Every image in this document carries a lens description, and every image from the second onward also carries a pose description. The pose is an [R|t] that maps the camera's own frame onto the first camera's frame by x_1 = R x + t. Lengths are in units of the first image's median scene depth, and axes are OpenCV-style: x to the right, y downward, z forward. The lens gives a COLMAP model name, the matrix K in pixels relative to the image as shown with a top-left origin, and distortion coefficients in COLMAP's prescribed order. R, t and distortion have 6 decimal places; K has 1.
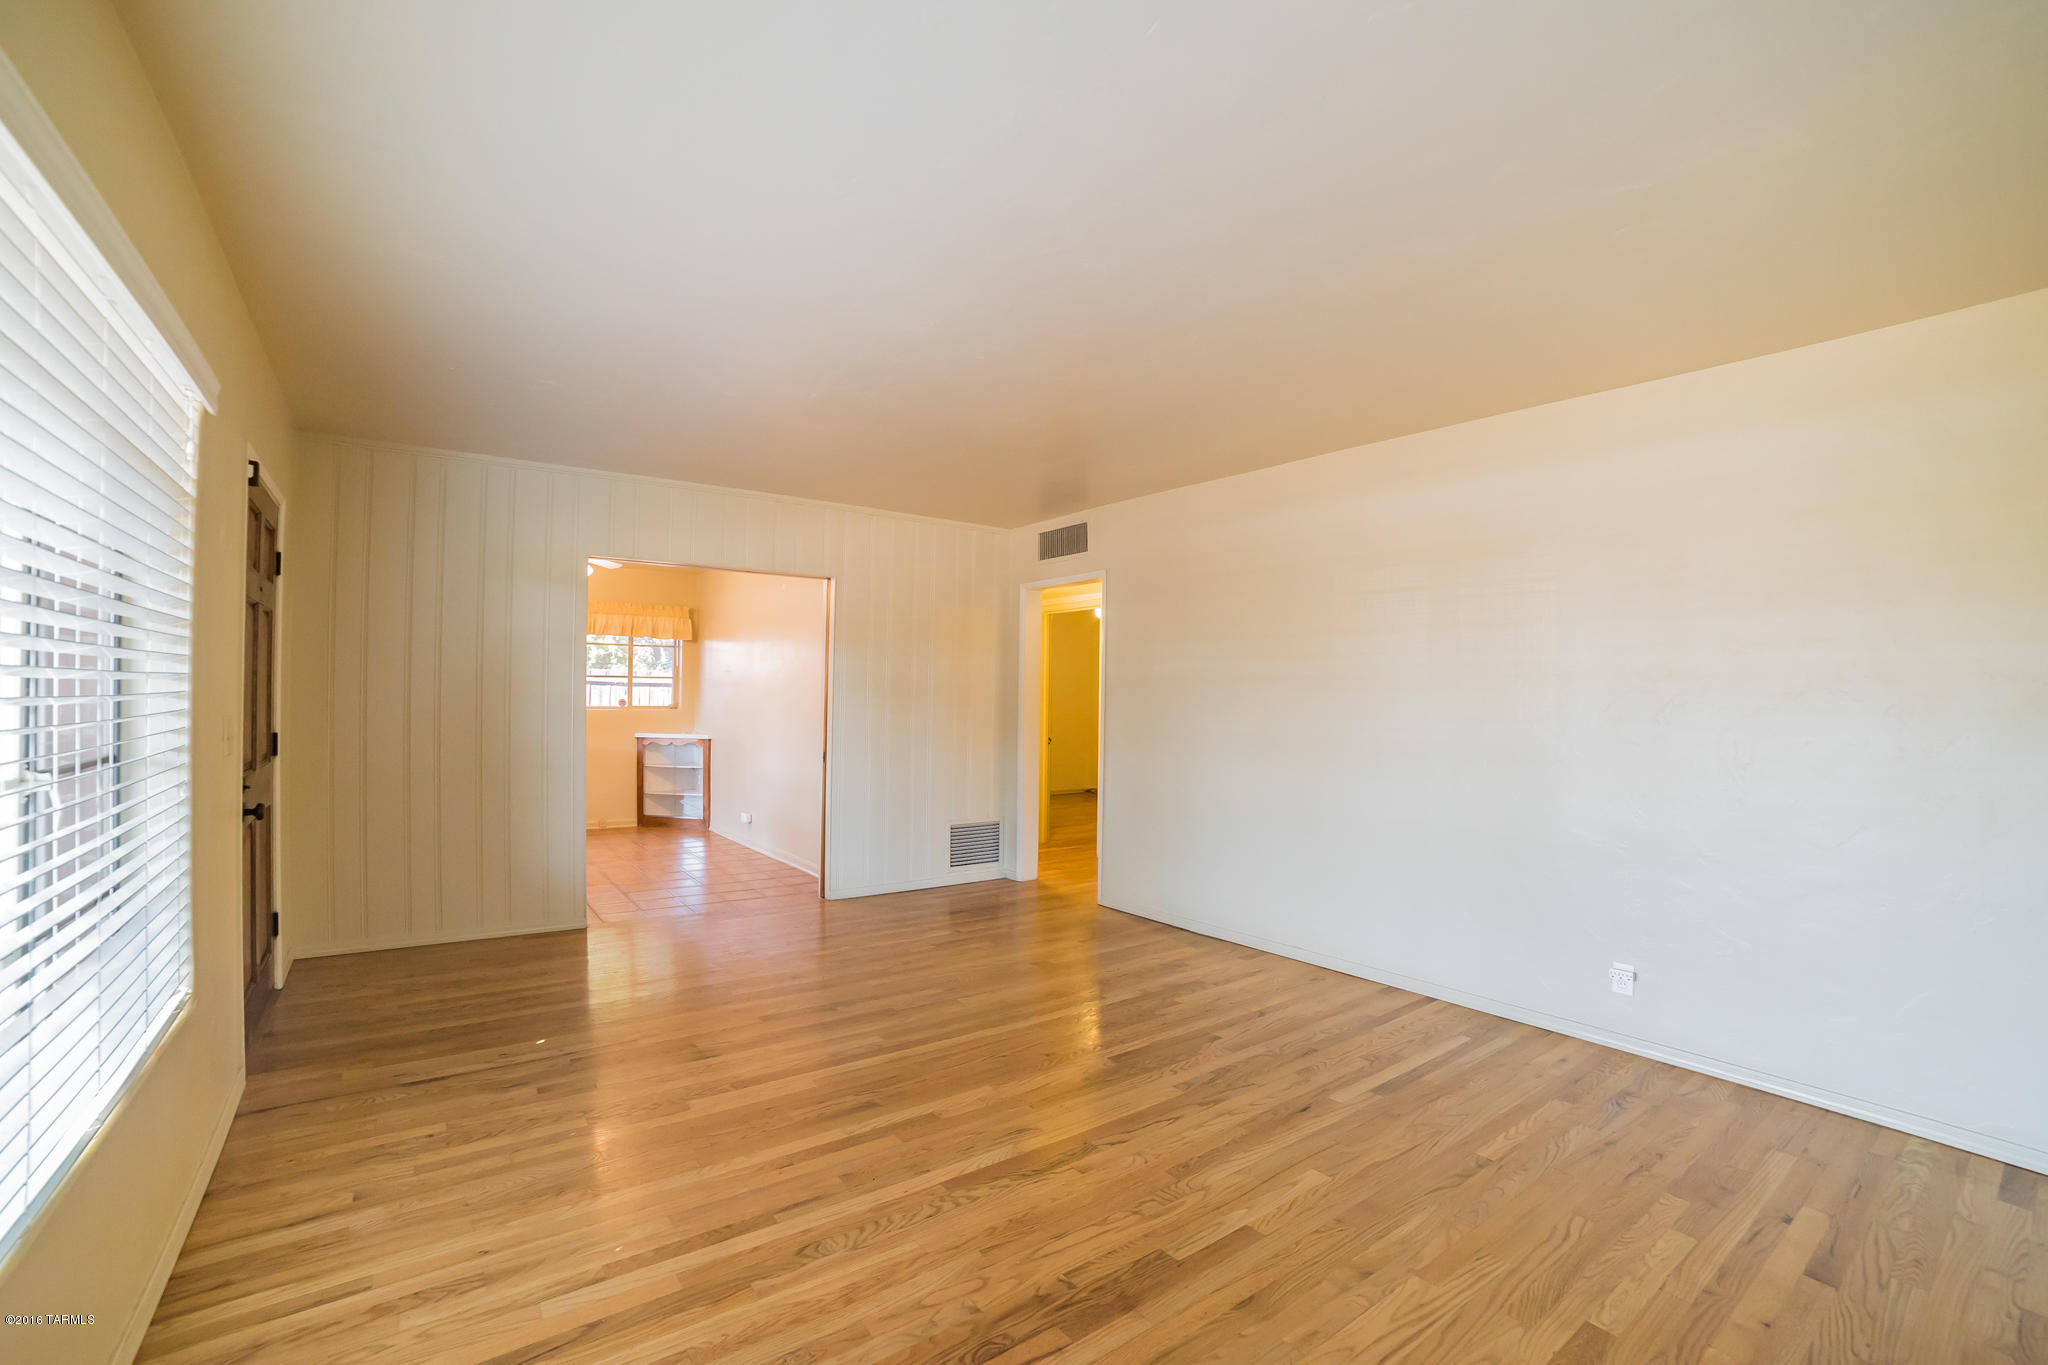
lens RADIAL K [[900.3, 0, 1024.0], [0, 900.3, 682.5], [0, 0, 1]] dist [-0.127780, 0.047880]
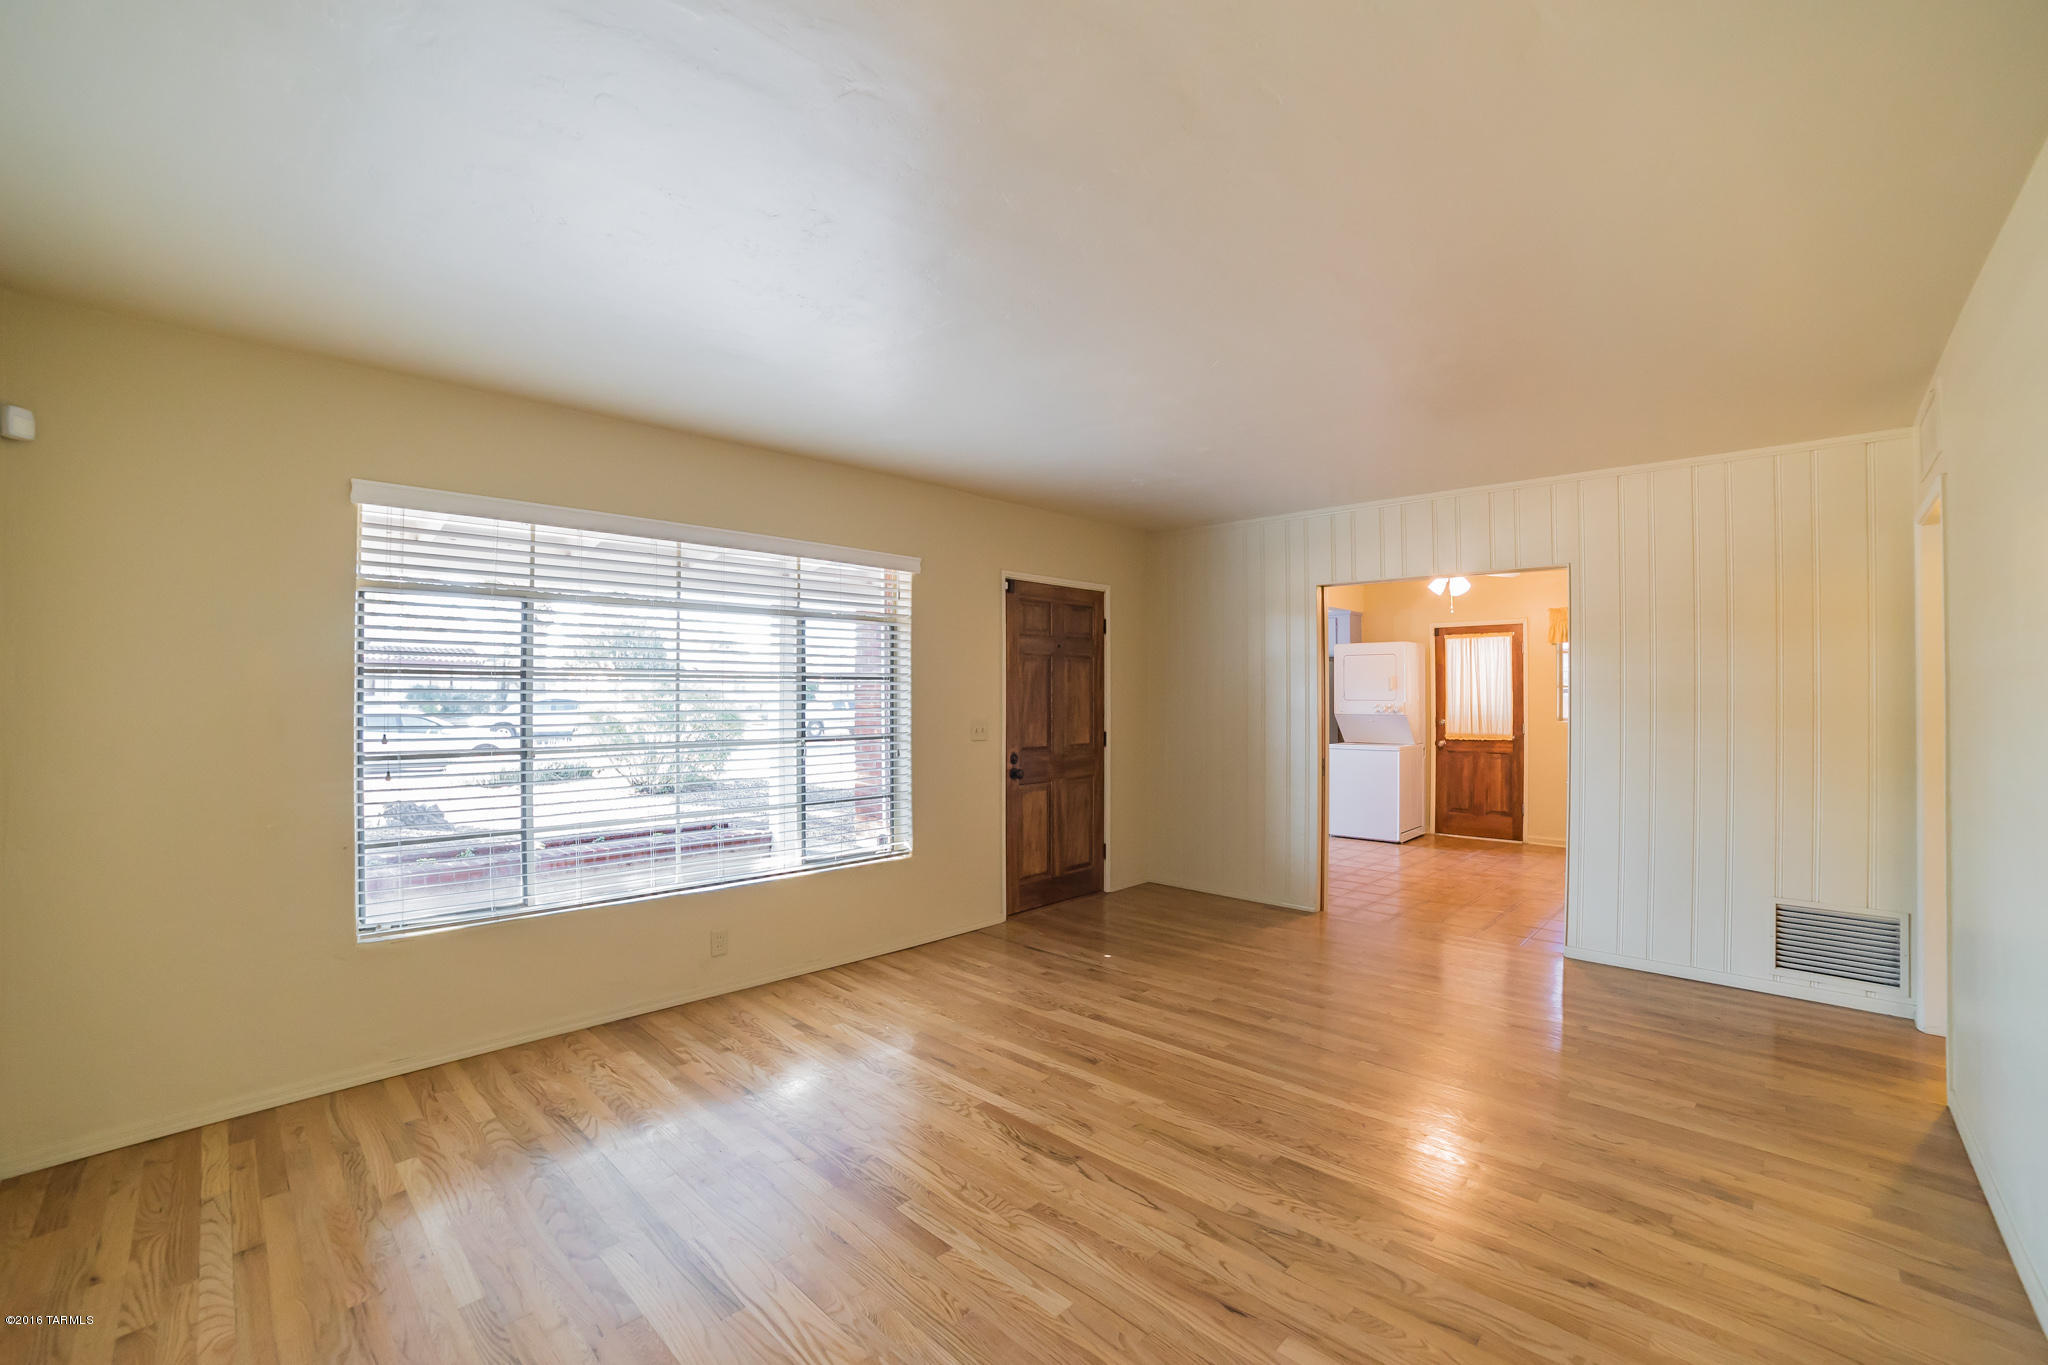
lens RADIAL K [[857.1, 0, 1024.9], [0, 857.1, 699.0], [0, 0, 1]] dist [-0.110170, 0.039186]
pose [[0.151838, -0.003602, -0.988399, 0.986860], [0.017964, 0.999838, -0.000884, -0.028329], [0.988242, -0.017622, 0.151879, 0.734857]]
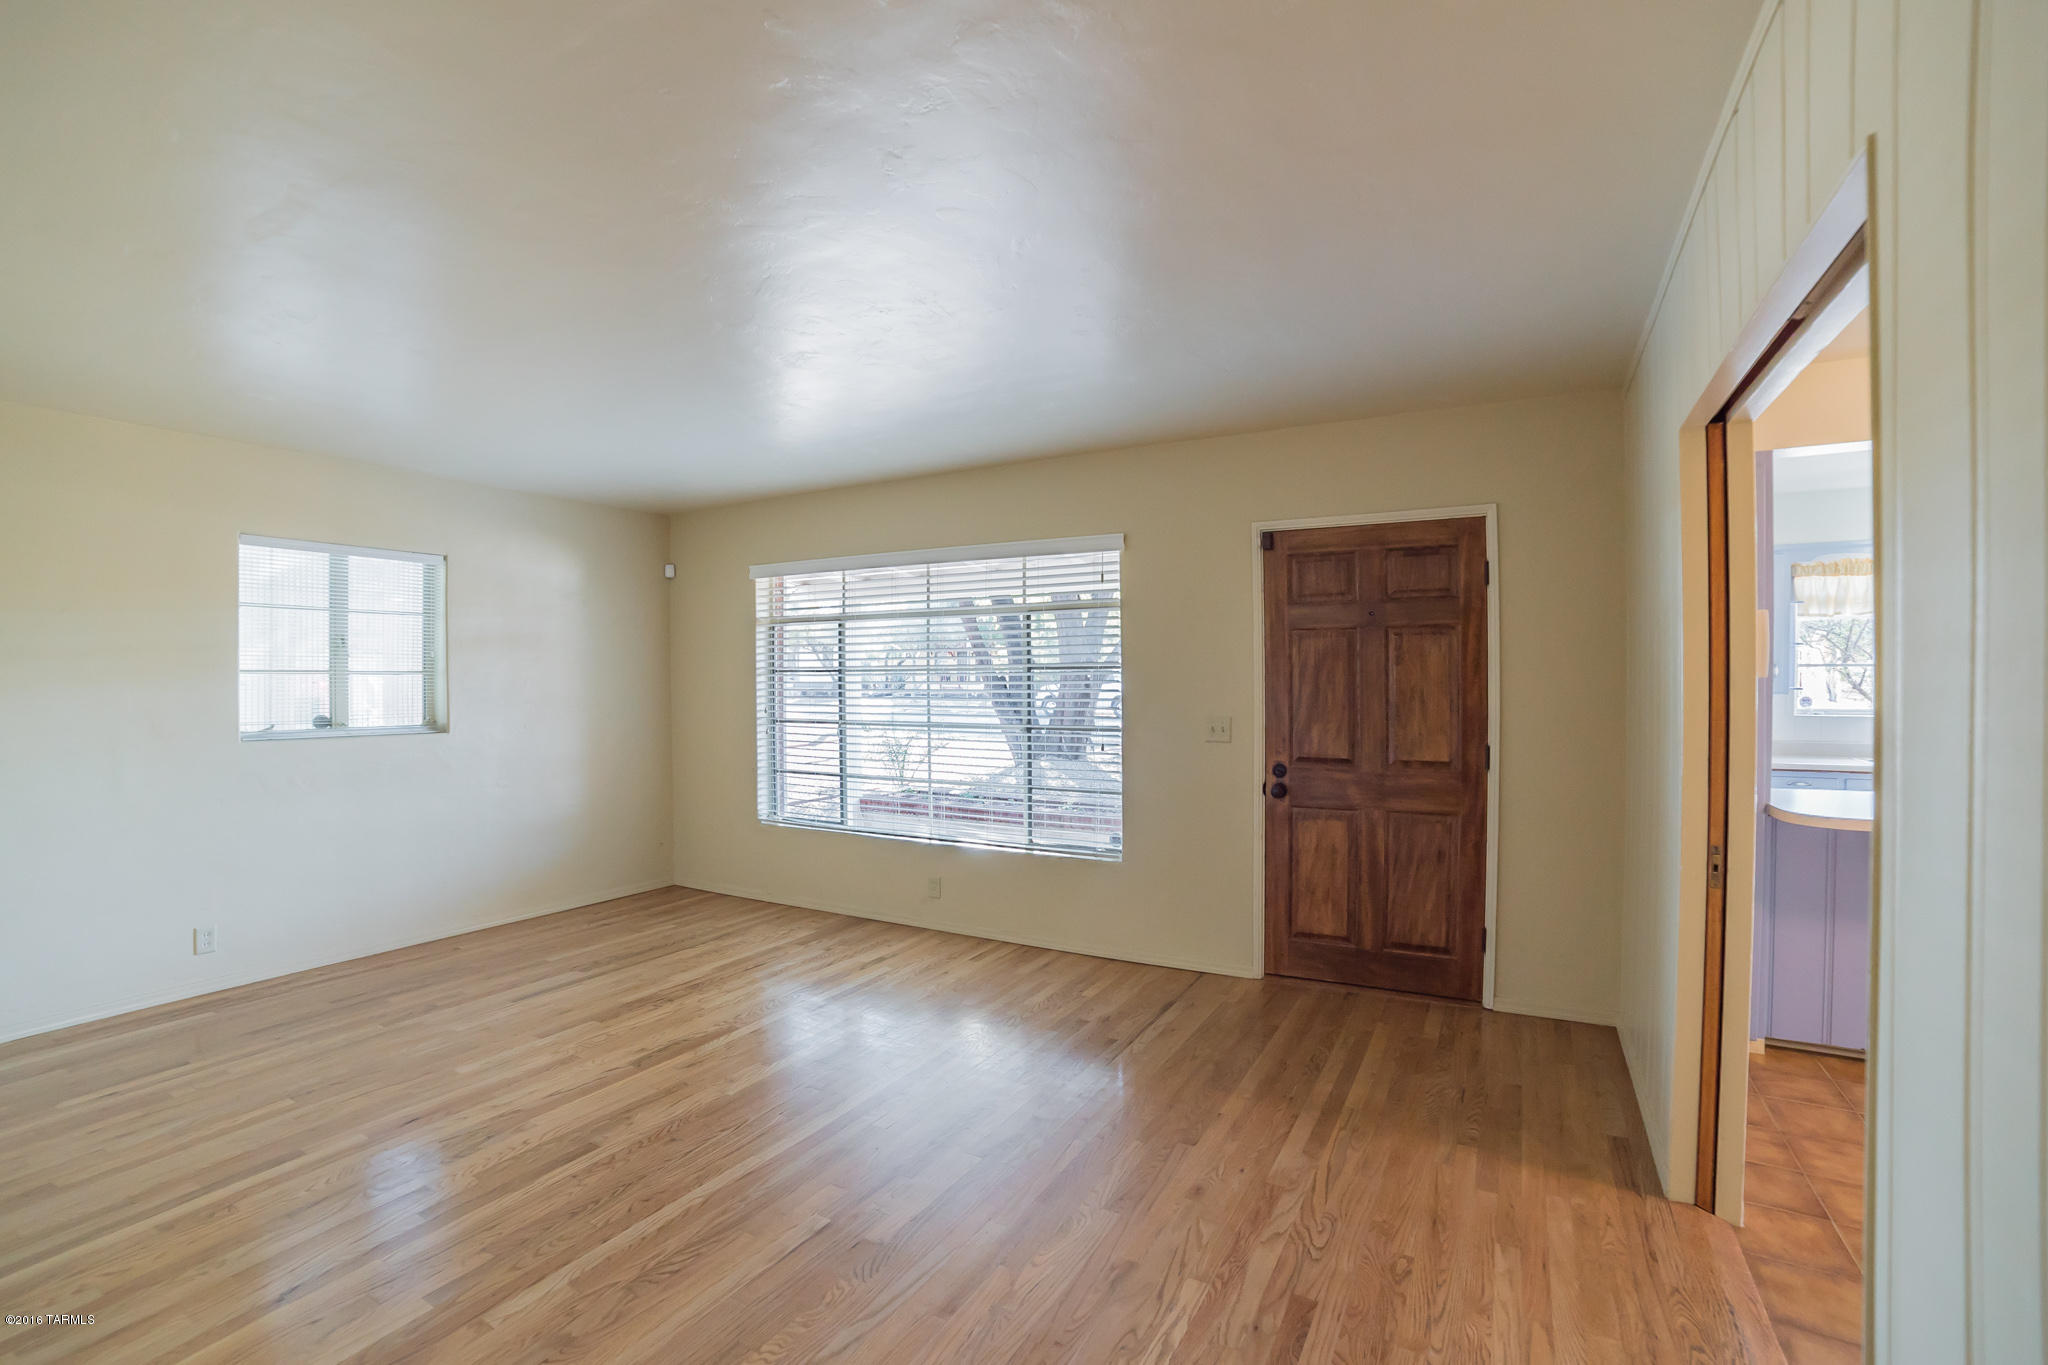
lens RADIAL K [[857.1, 0, 1024.9], [0, 857.1, 699.0], [0, 0, 1]] dist [-0.110170, 0.039186]
pose [[-0.909062, -0.007576, -0.416593, 0.056279], [-0.004279, 0.999952, -0.008846, -0.000956], [0.416640, -0.006258, -0.909050, 2.141578]]
